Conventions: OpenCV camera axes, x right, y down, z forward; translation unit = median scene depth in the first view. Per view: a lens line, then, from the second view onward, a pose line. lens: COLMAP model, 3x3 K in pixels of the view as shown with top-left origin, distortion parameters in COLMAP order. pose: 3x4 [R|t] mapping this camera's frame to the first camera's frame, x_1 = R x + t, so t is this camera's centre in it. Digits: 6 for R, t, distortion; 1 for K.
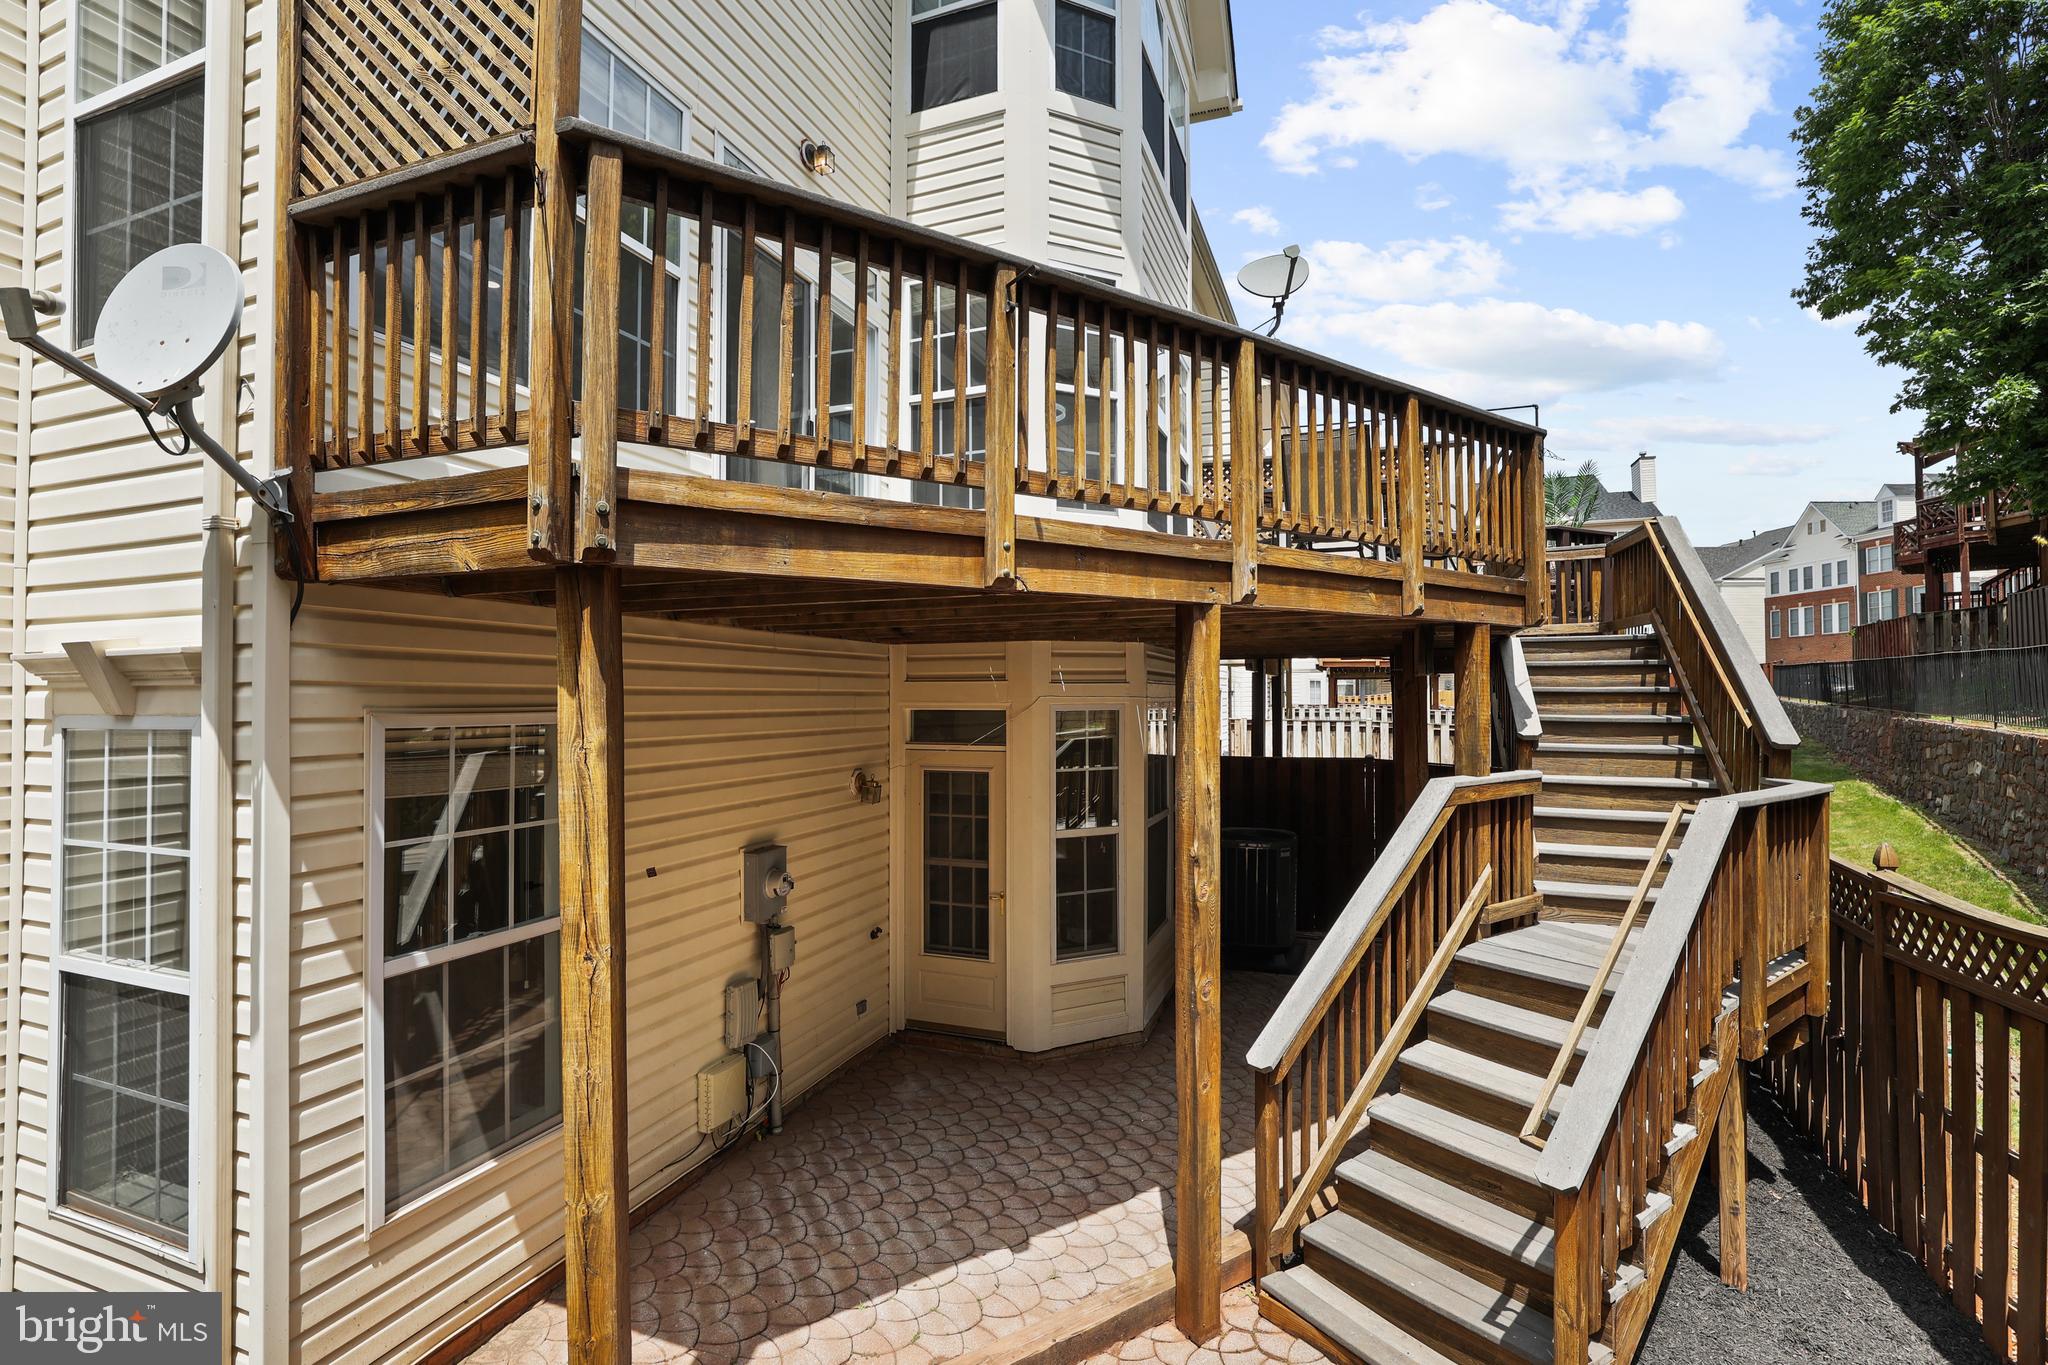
lens RADIAL K [[896.8, 0, 1024.0], [0, 896.8, 682.5], [0, 0, 1]] dist [-0.050134, 0.019493]
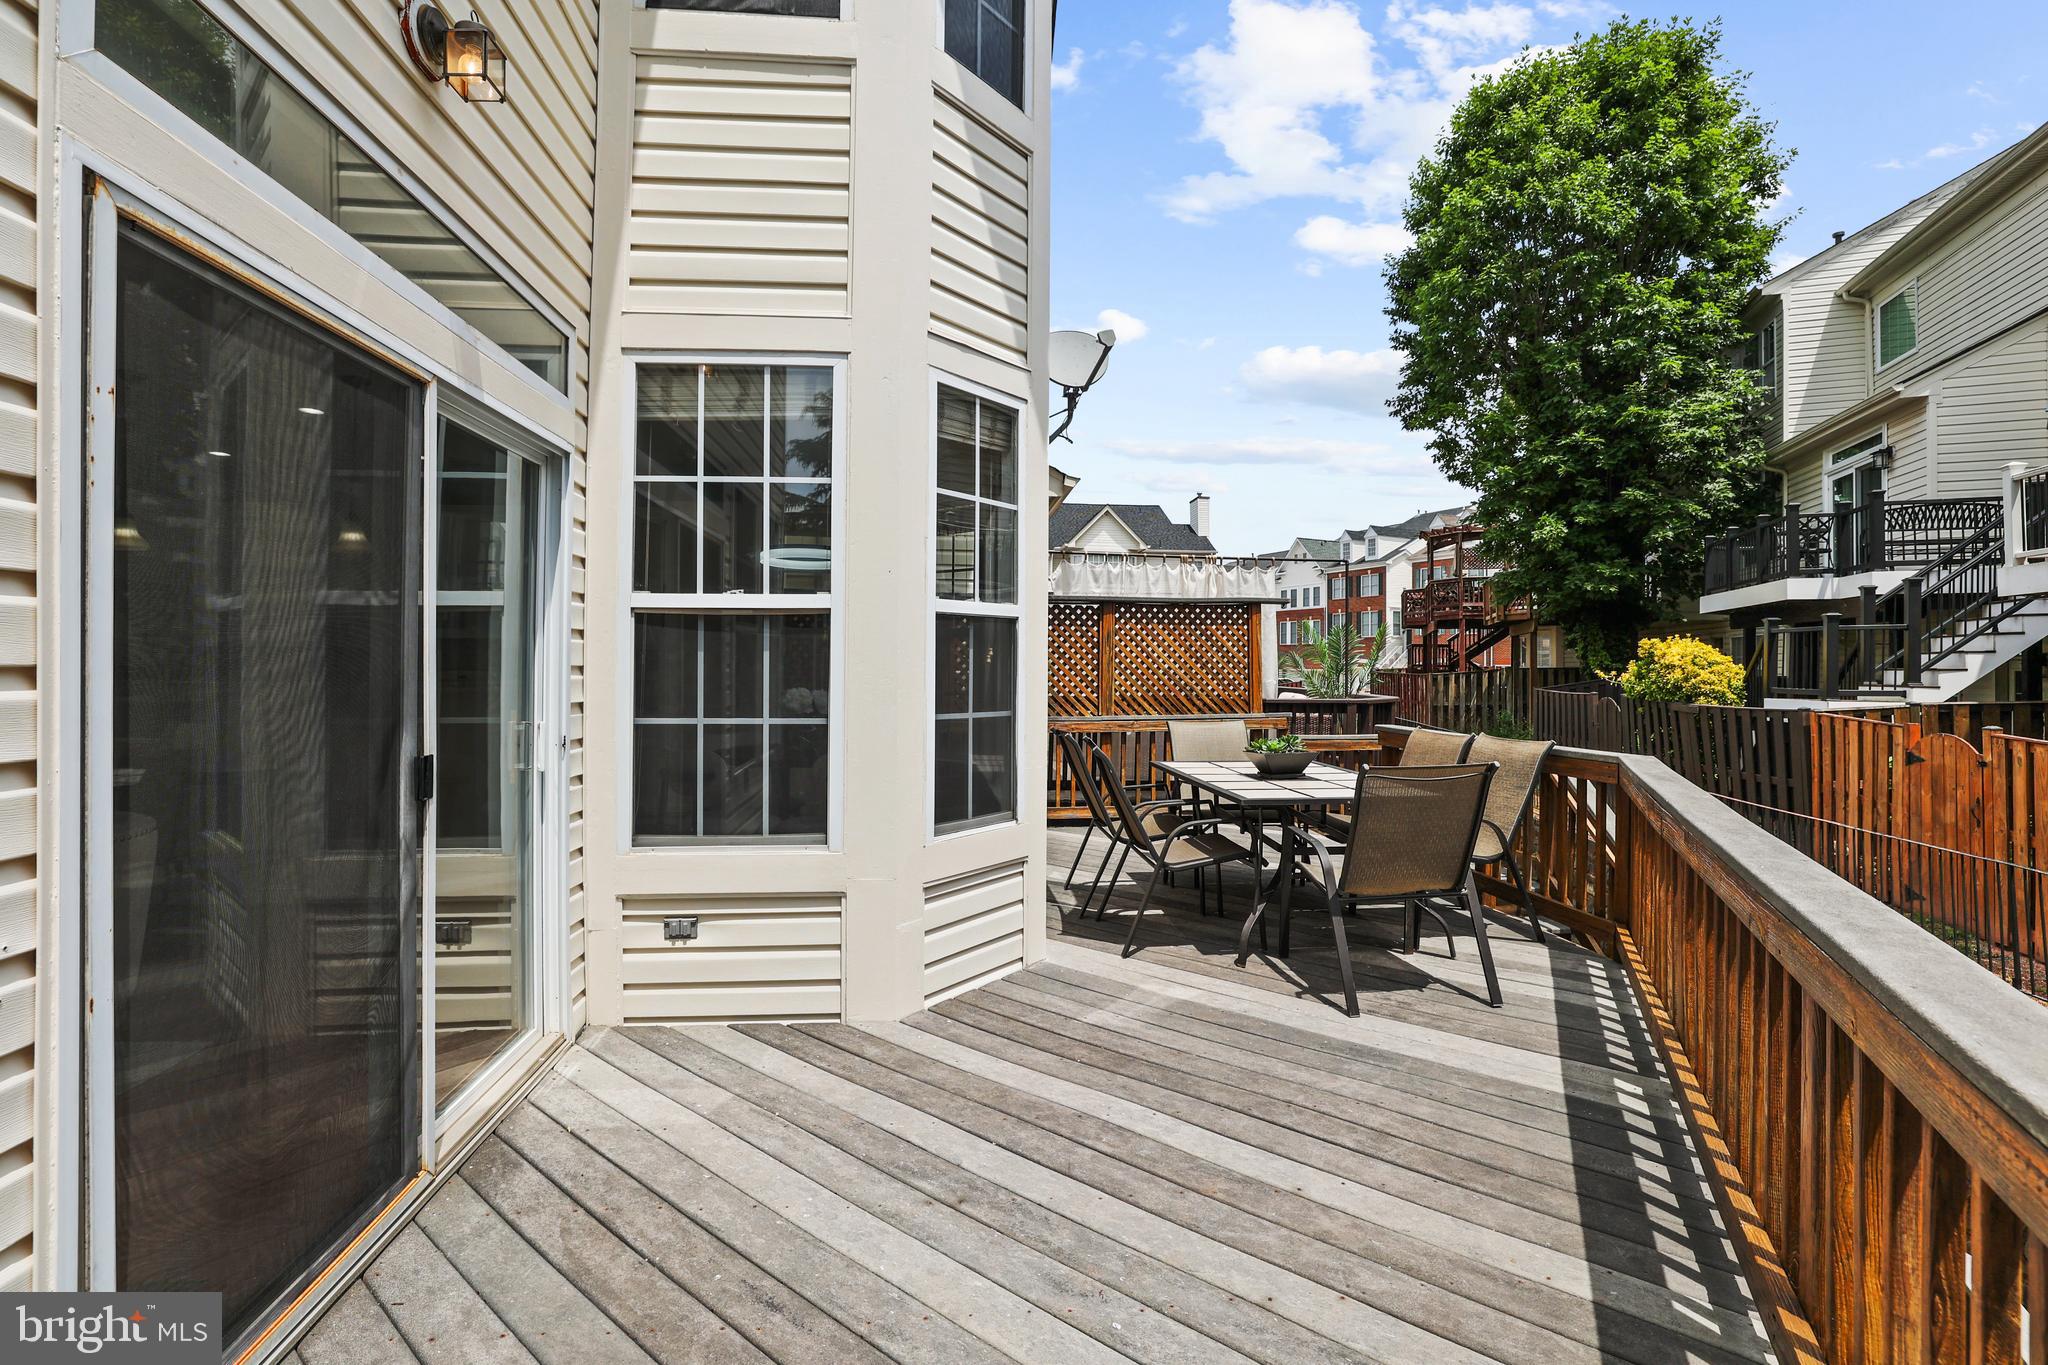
lens RADIAL K [[896.8, 0, 1024.0], [0, 896.8, 682.5], [0, 0, 1]] dist [-0.050134, 0.019493]
pose [[0.896081, 0.002678, 0.443883, -0.056578], [-0.011293, 0.999796, 0.016767, -0.104500], [-0.443747, -0.020038, 0.895928, 0.172937]]
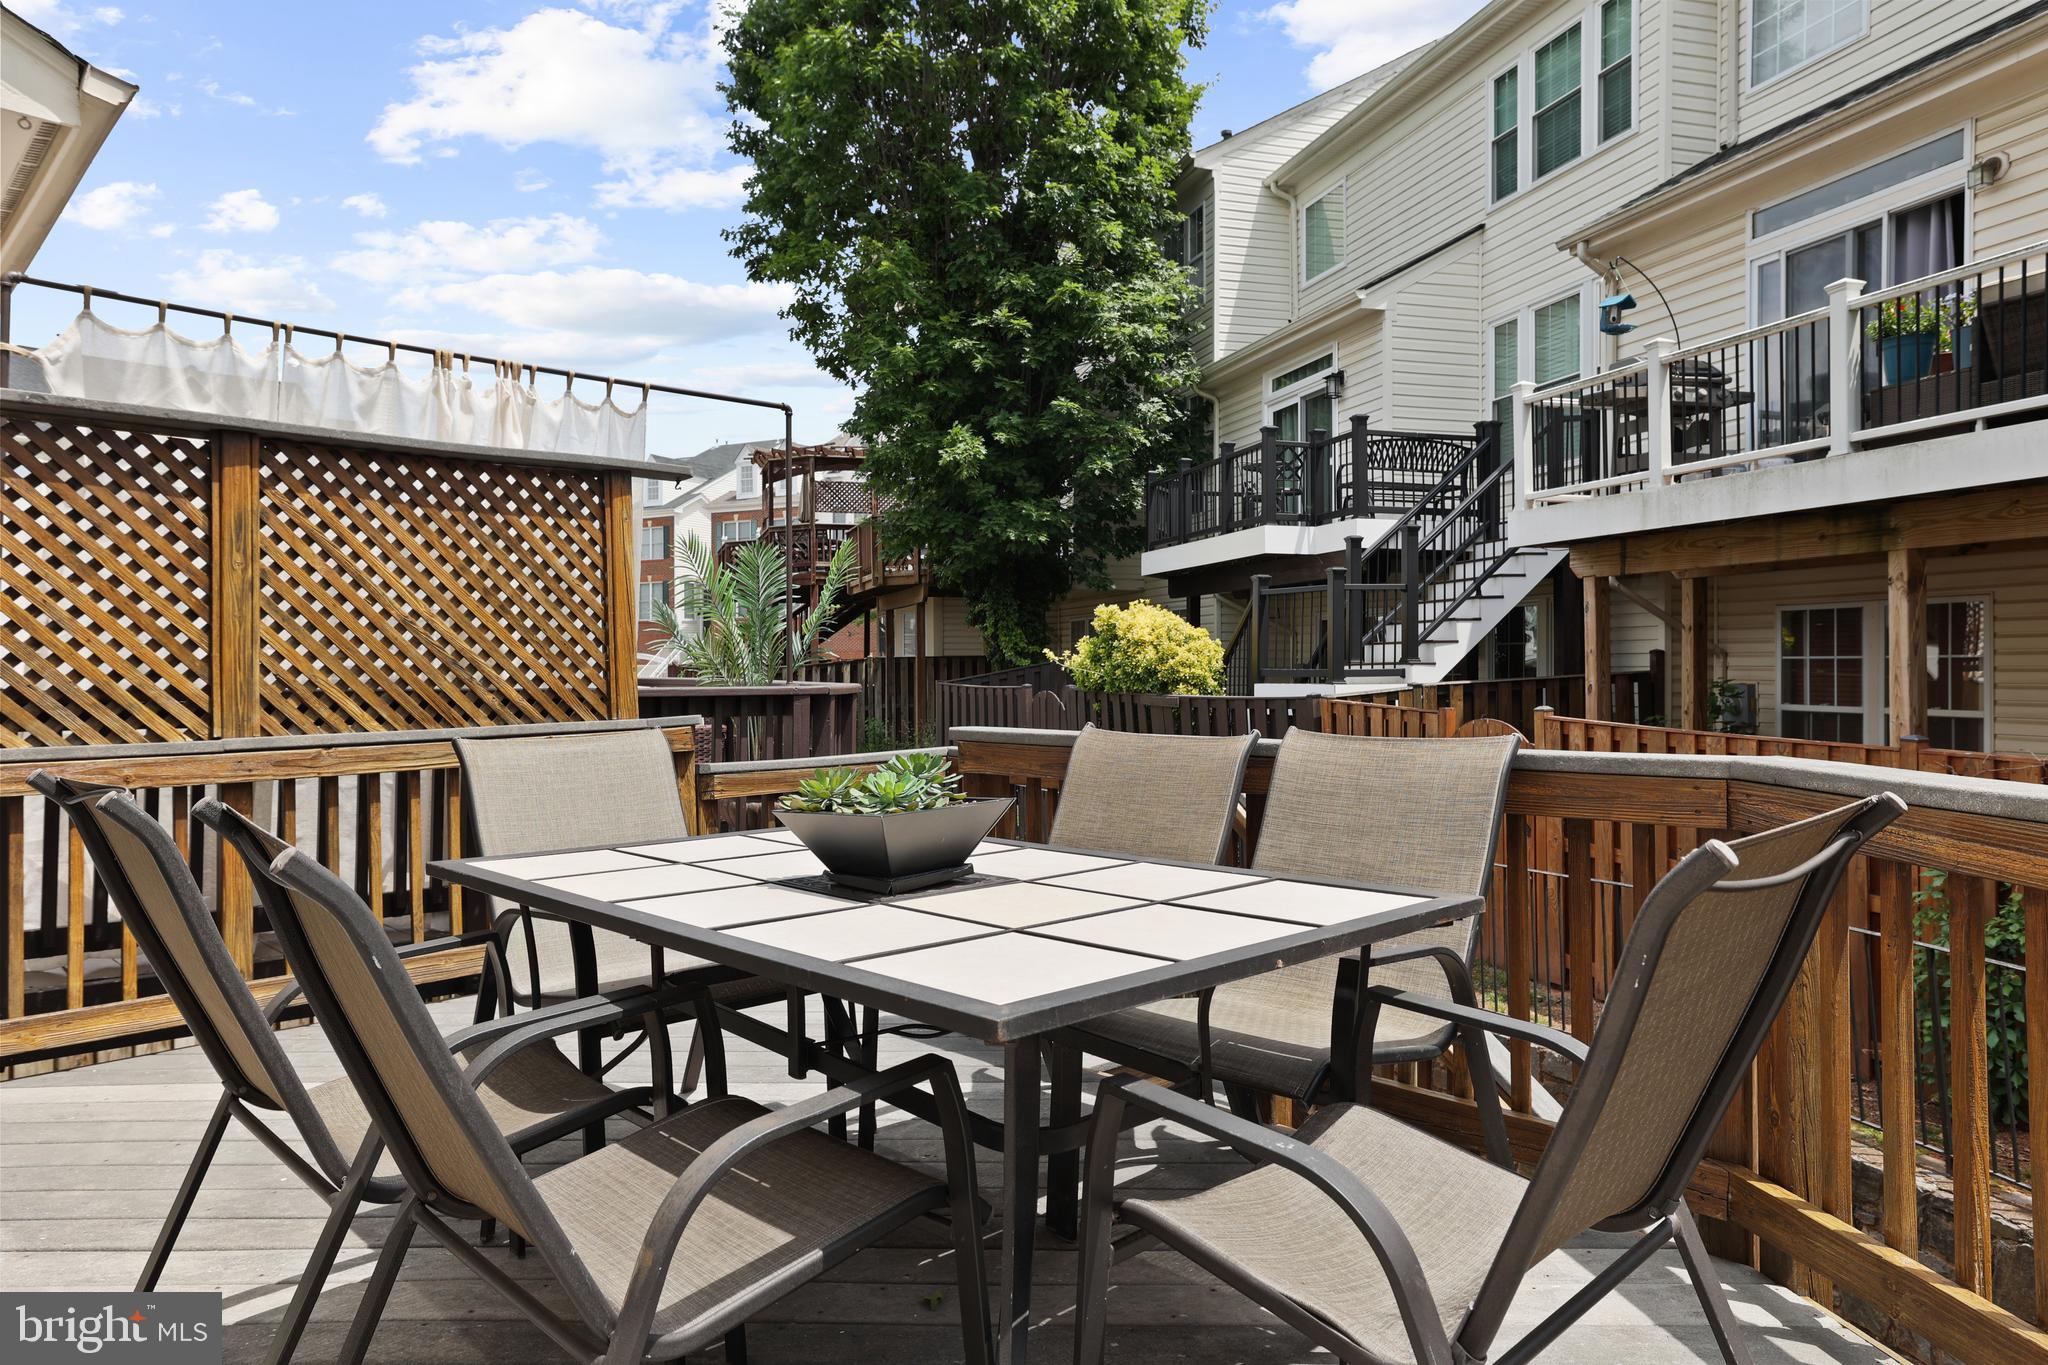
lens RADIAL K [[1350.3, 0, 1024.0], [0, 1350.3, 682.5], [0, 0, 1]] dist [-0.061664, 0.155830]
pose [[0.453534, -0.007596, 0.891206, 0.011317], [0.001628, 0.999969, 0.007695, -0.094214], [-0.891237, -0.002039, 0.453533, 0.292914]]
